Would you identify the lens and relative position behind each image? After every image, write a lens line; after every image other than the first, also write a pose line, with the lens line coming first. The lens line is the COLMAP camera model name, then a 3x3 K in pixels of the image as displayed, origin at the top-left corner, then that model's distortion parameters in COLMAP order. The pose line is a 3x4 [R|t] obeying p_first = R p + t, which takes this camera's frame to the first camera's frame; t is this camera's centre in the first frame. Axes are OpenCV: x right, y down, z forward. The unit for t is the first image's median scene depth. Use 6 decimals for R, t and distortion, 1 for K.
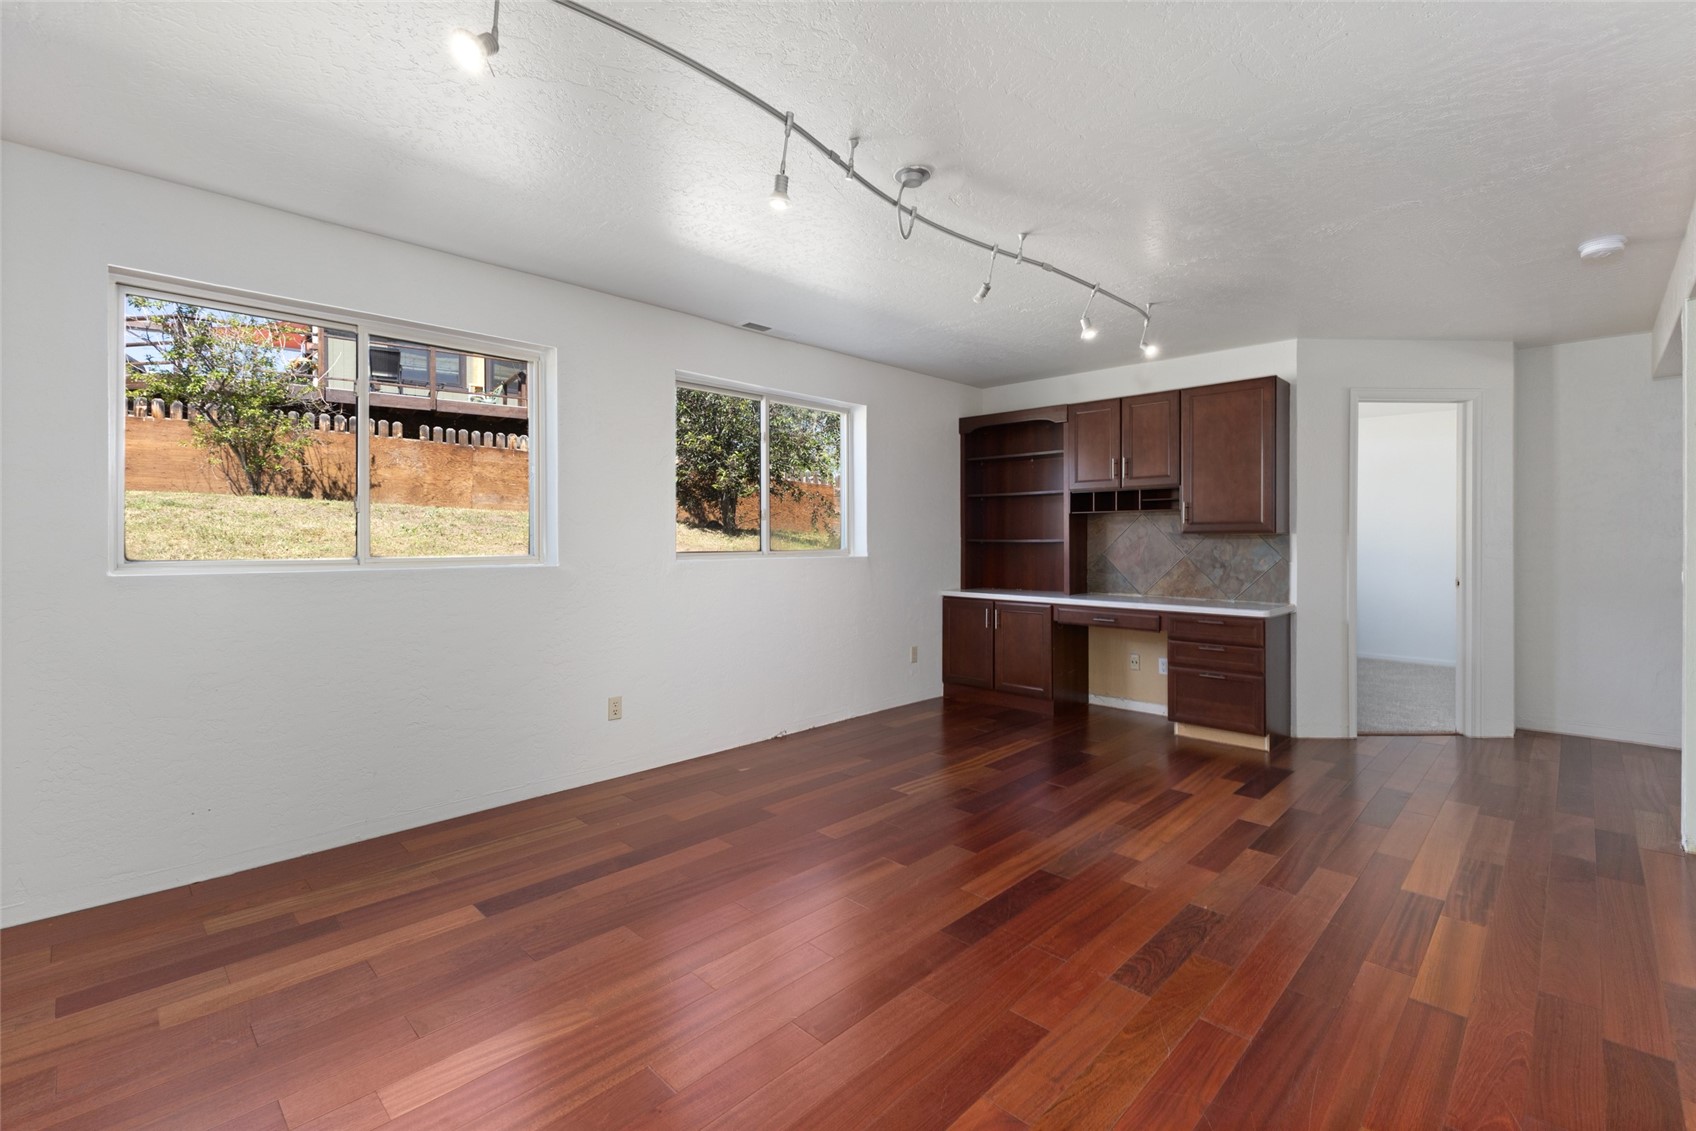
lens RADIAL K [[750.7, 0, 850.2], [0, 750.7, 551.1], [0, 0, 1]] dist [0.005353, 0.001002]
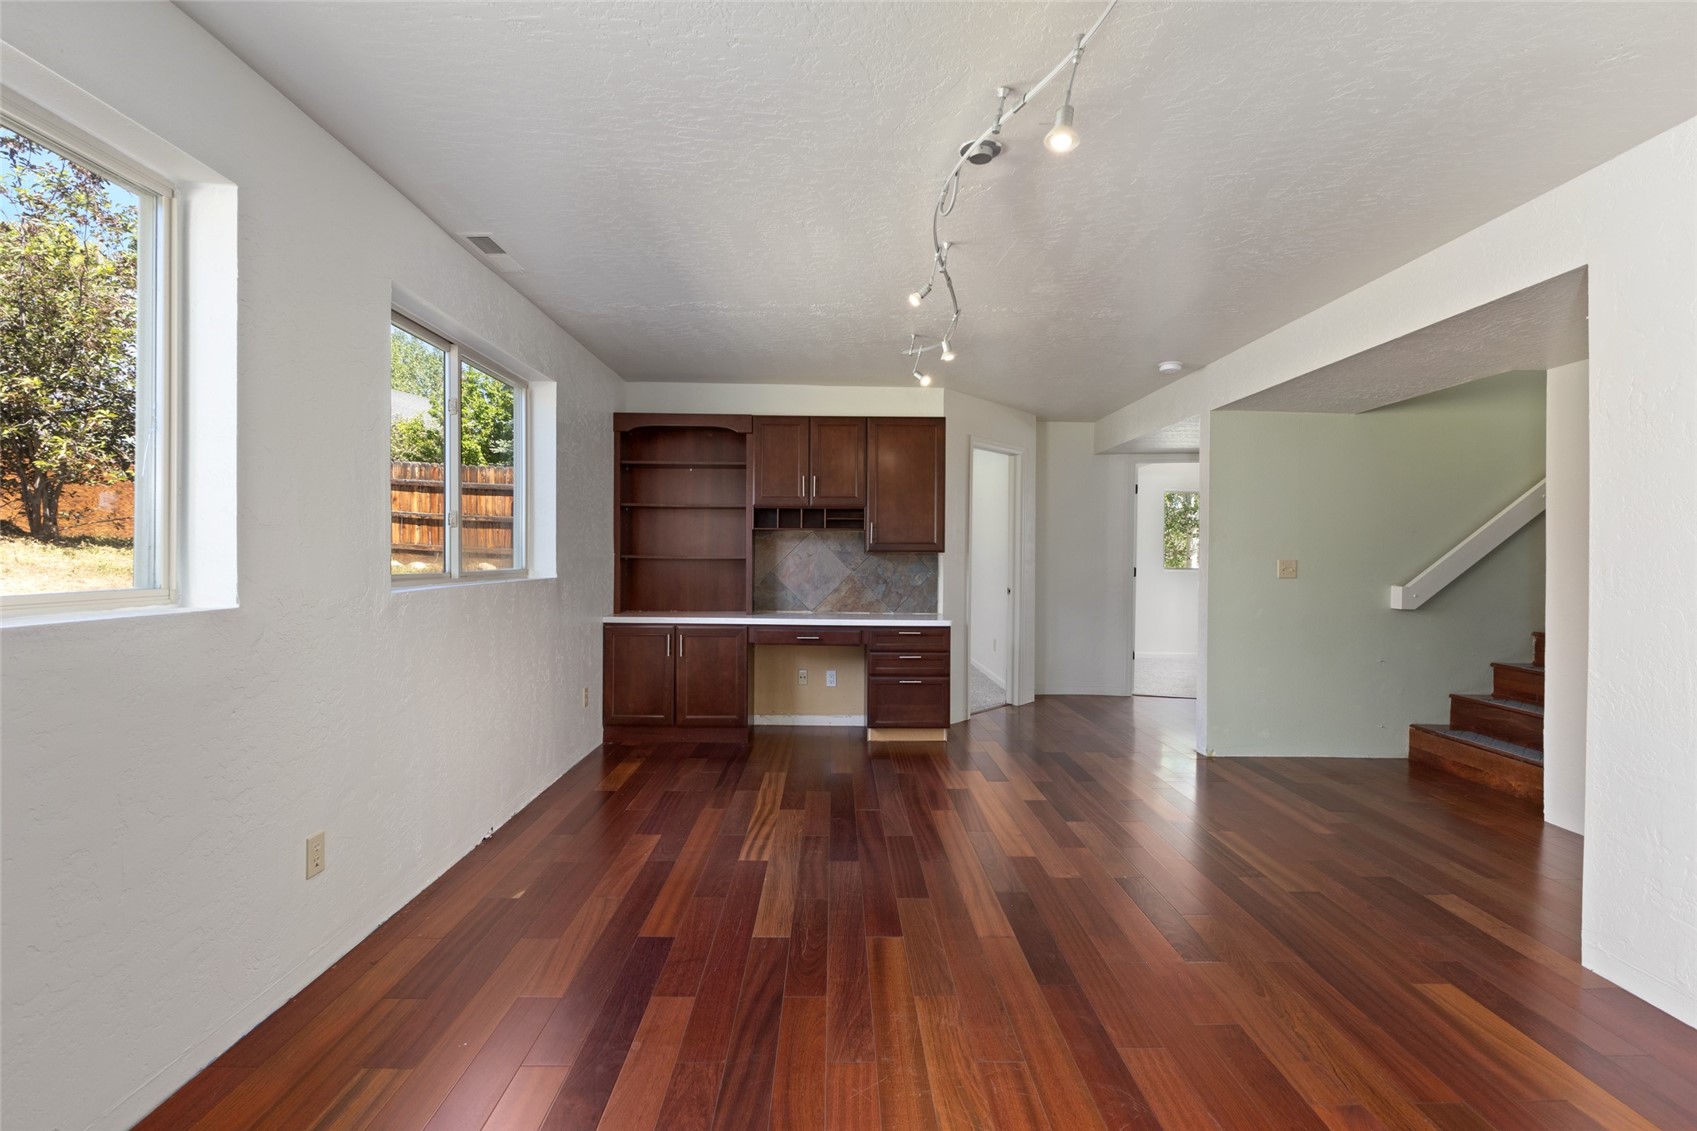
lens RADIAL K [[765.7, 0, 851.8], [0, 765.7, 570.1], [0, 0, 1]] dist [-0.006661, 0.000704]
pose [[0.702261, -0.008204, 0.711872, -0.353595], [0.003539, 0.999961, 0.008033, -0.006701], [-0.711910, -0.003122, 0.702263, 0.252099]]
